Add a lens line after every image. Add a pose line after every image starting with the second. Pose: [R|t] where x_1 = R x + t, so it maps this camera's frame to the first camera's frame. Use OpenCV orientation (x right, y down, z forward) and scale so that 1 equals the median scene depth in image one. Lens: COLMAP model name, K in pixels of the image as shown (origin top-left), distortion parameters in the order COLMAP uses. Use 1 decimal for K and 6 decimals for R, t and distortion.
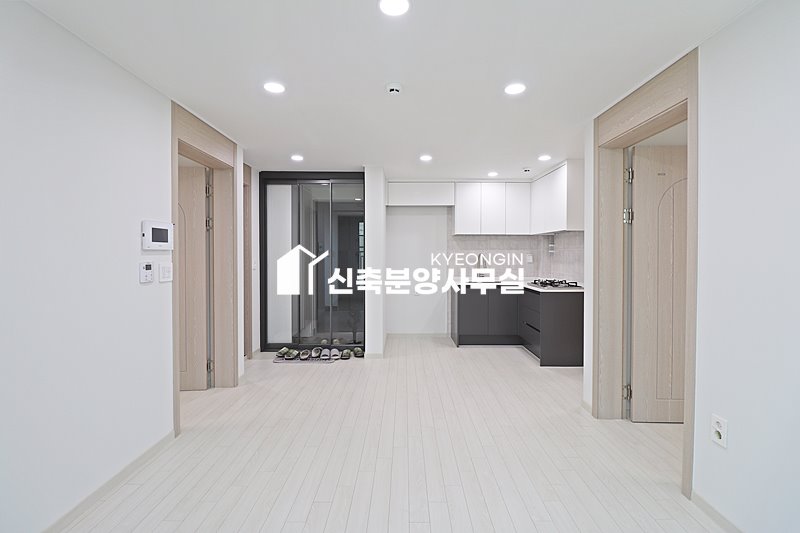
lens RADIAL K [[369.7, 0, 405.0], [0, 369.7, 258.0], [0, 0, 1]] dist [-0.013659, -0.004498]
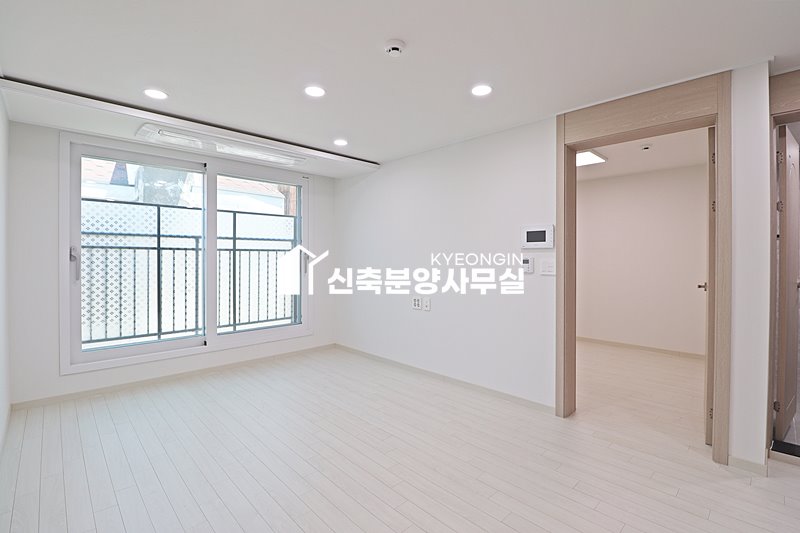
lens RADIAL K [[369.7, 0, 401.2], [0, 369.7, 257.7], [0, 0, 1]] dist [-0.013659, -0.004498]
pose [[-0.725270, 0.000665, -0.688464, 0.304515], [-0.010012, 0.999884, 0.011514, 0.000312], [0.688392, 0.015244, -0.725179, 0.925594]]
